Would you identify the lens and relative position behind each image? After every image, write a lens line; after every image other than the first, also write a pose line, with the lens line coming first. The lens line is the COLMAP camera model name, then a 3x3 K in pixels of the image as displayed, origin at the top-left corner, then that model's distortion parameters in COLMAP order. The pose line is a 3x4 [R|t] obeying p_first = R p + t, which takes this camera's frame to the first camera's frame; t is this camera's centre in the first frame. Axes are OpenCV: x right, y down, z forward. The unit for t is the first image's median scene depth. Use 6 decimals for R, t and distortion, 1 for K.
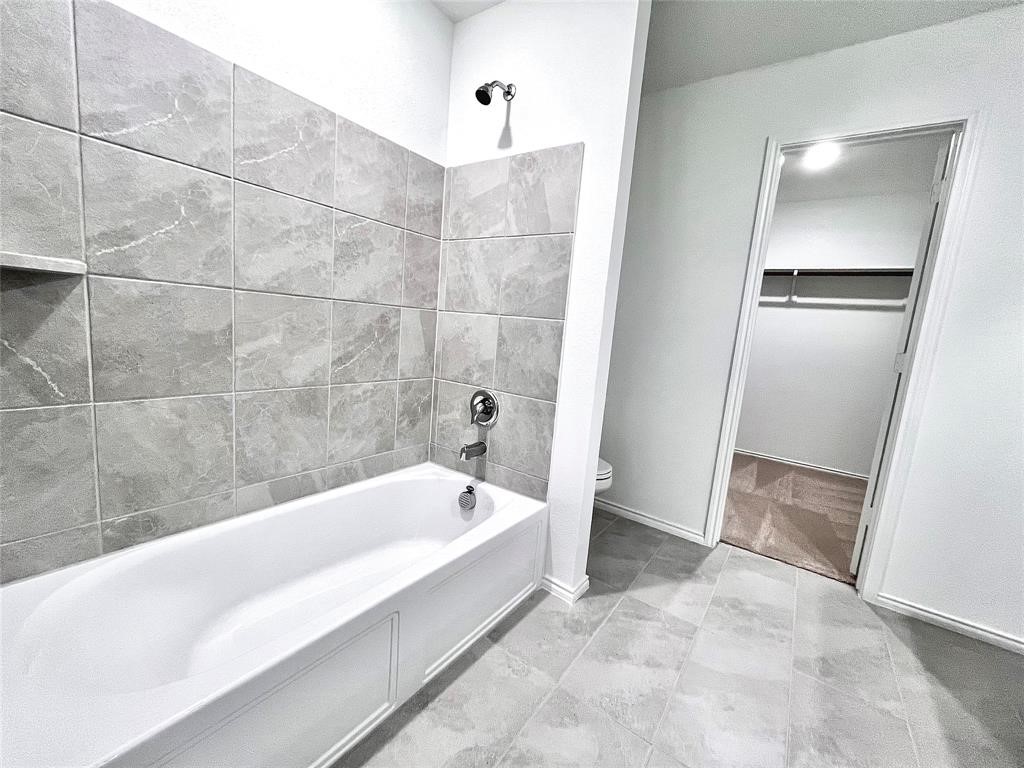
lens RADIAL K [[413.2, 0, 515.5], [0, 413.2, 379.6], [0, 0, 1]] dist [0.002661, -0.001802]
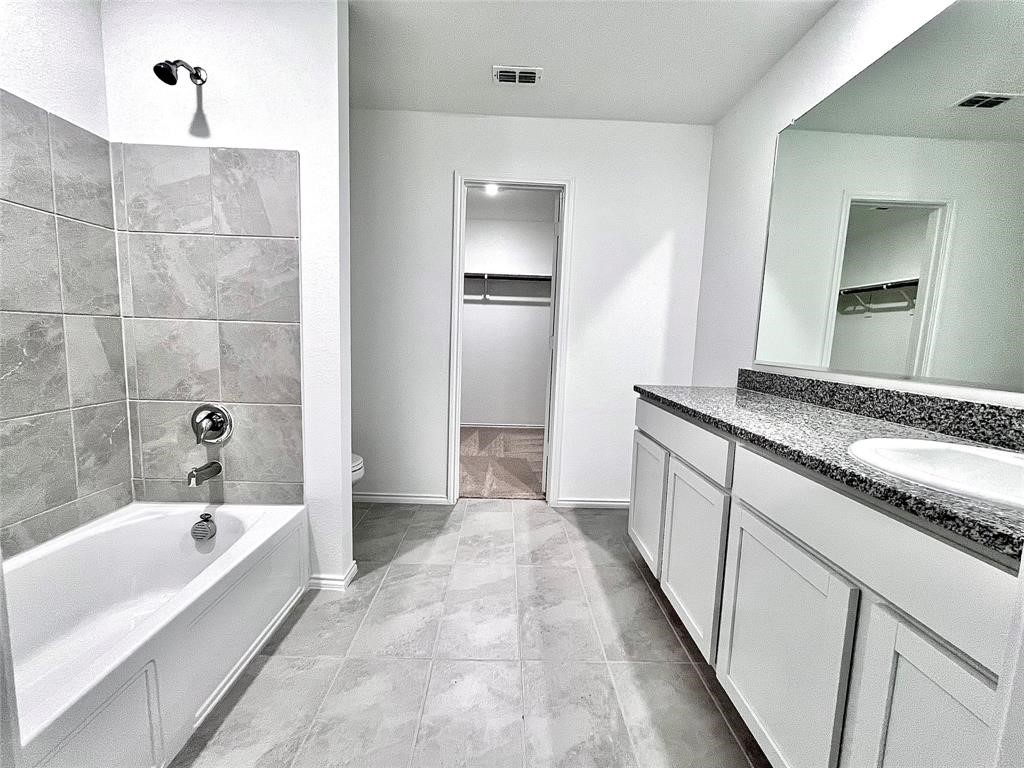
lens RADIAL K [[413.2, 0, 511.0], [0, 413.2, 381.9], [0, 0, 1]] dist [0.002661, -0.001802]
pose [[0.803550, -0.123459, 0.582293, -0.068474], [0.113297, 0.992093, 0.053998, 0.003451], [-0.584355, 0.022582, 0.811184, -0.116861]]
